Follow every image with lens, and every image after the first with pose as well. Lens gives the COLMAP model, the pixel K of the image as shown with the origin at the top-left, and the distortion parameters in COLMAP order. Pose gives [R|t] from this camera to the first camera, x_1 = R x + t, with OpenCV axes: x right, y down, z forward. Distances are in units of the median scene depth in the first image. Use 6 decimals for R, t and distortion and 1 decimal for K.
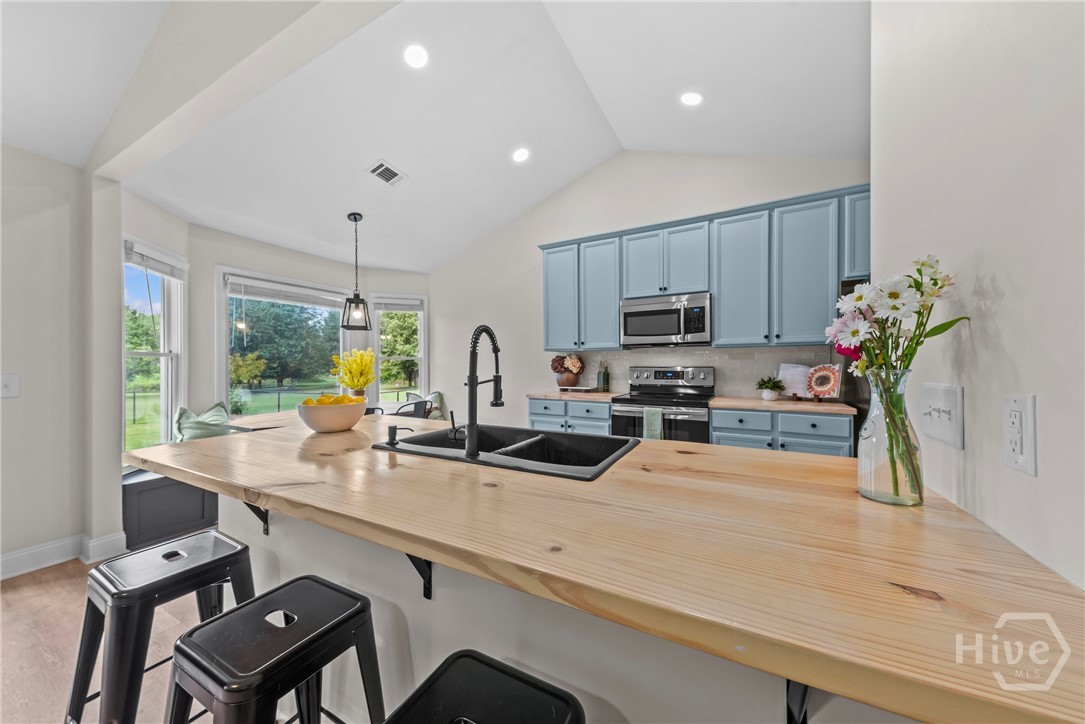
lens RADIAL K [[371.0, 0, 545.7], [0, 371.0, 364.0], [0, 0, 1]] dist [0.005655, -0.000105]
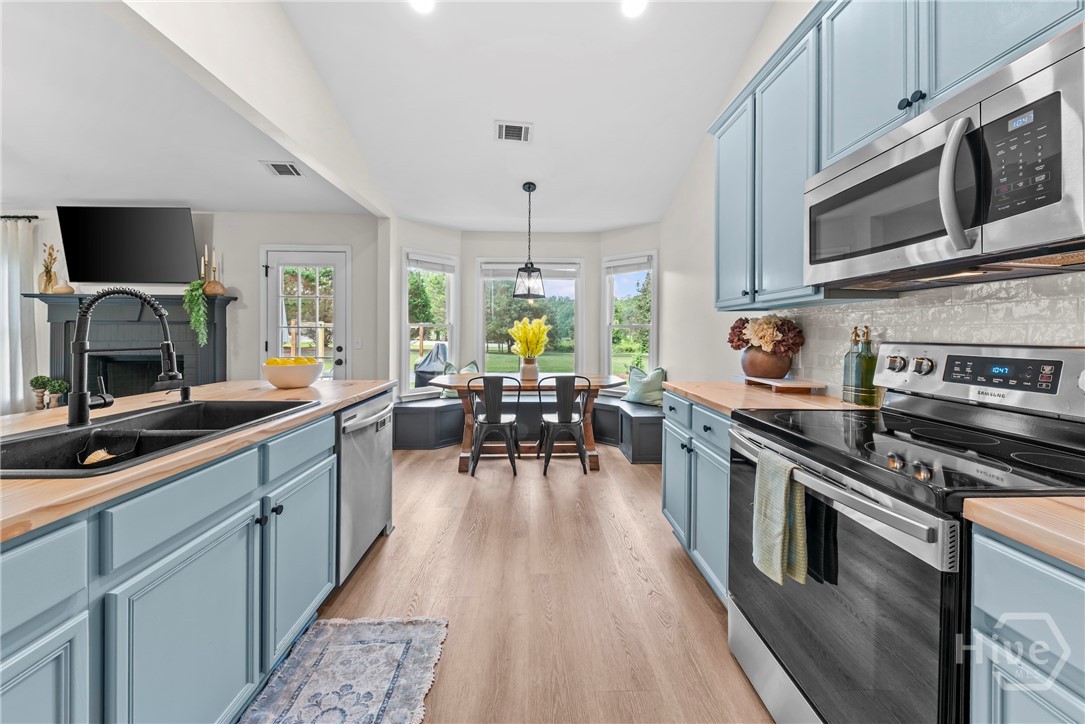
lens RADIAL K [[378.8, 0, 540.2], [0, 378.8, 333.5], [0, 0, 1]] dist [-0.000226, -0.000200]
pose [[0.499440, 0.005980, -0.866328, 0.444824], [-0.002680, 0.999982, 0.005357, -0.002509], [0.866344, -0.000353, 0.499447, 0.570164]]
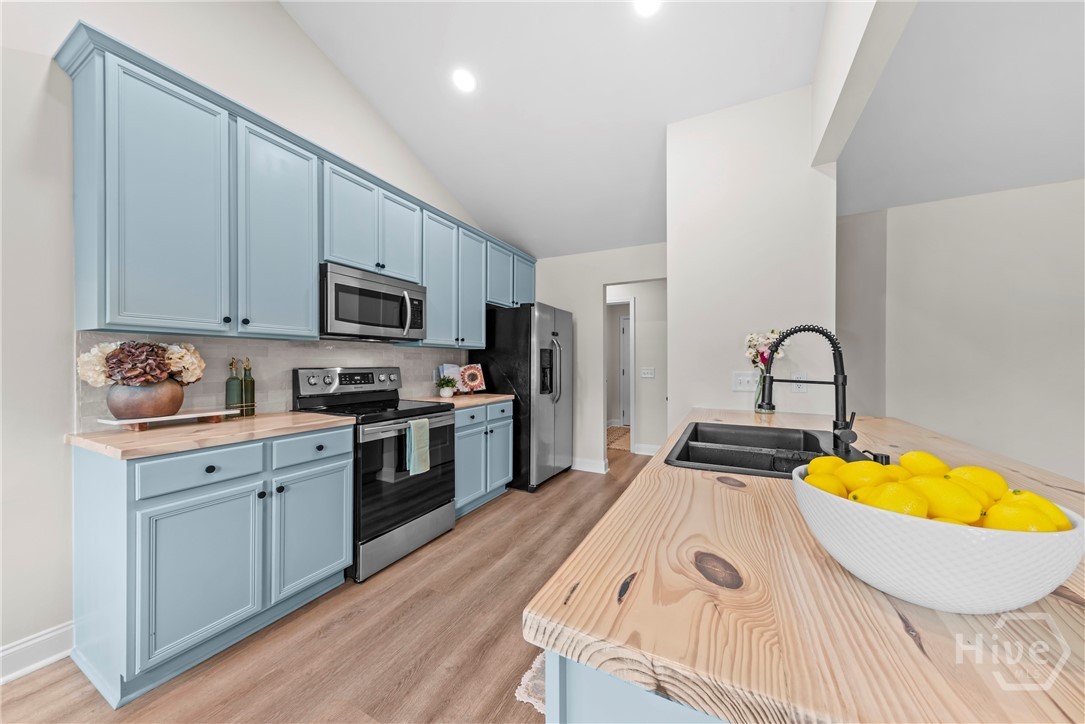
lens RADIAL K [[367.9, 0, 542.5], [0, 367.9, 362.0], [0, 0, 1]] dist [0.007593, 0.000112]
pose [[-0.013643, 0.007392, 0.999880, -0.453714], [-0.001891, 0.999971, -0.007419, 0.001650], [-0.999905, -0.001992, -0.013628, 0.687340]]
